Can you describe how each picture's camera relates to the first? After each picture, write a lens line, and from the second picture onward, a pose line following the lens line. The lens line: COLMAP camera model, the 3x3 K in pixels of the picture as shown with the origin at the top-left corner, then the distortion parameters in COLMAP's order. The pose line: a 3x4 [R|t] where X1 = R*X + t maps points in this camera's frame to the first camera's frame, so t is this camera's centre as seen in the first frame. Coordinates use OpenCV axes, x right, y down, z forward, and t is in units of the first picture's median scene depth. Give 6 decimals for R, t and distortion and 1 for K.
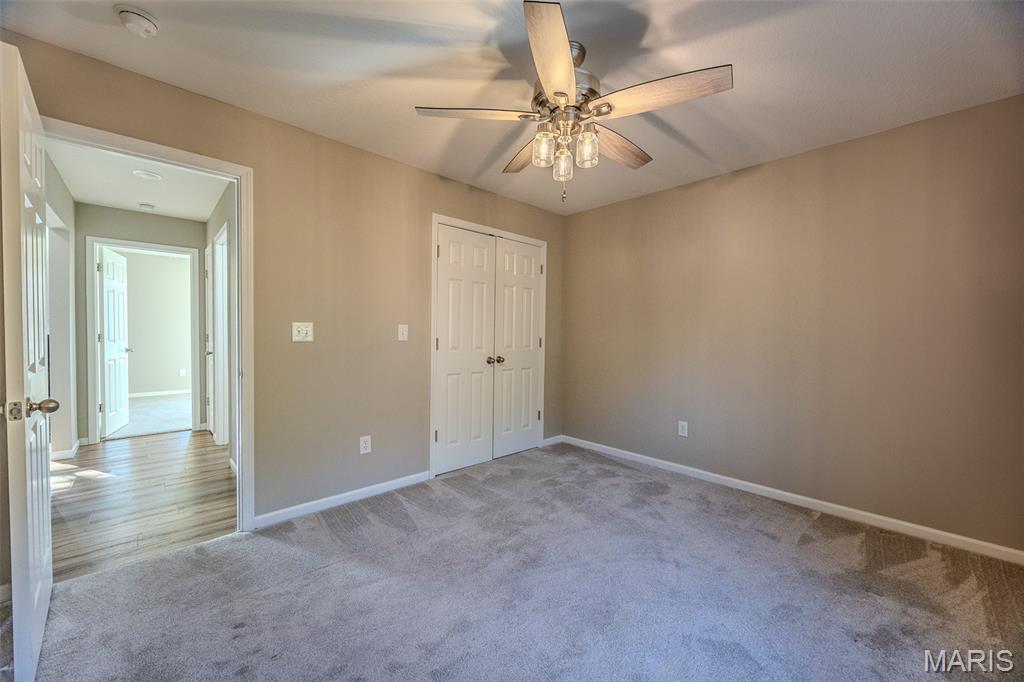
lens RADIAL K [[391.6, 0, 515.5], [0, 391.6, 342.3], [0, 0, 1]] dist [-0.001934, -0.000245]
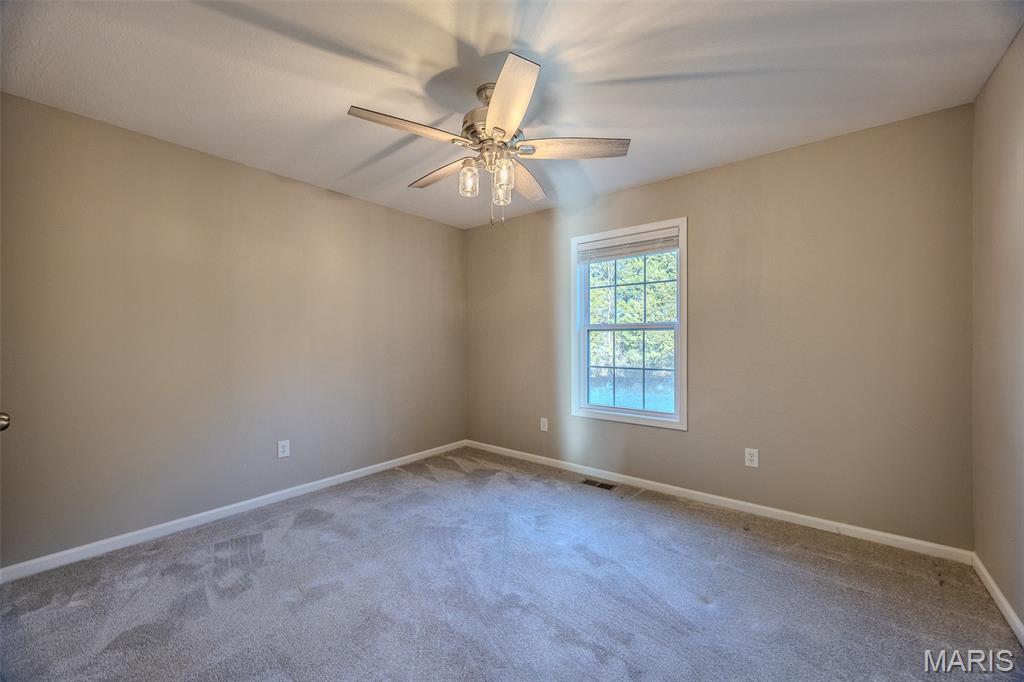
lens RADIAL K [[391.6, 0, 515.5], [0, 391.6, 342.3], [0, 0, 1]] dist [-0.001934, -0.000245]
pose [[-0.145608, -0.016348, 0.989207, -0.681399], [0.020912, 0.999589, 0.019598, -0.037657], [-0.989121, 0.023540, -0.145206, 0.773459]]
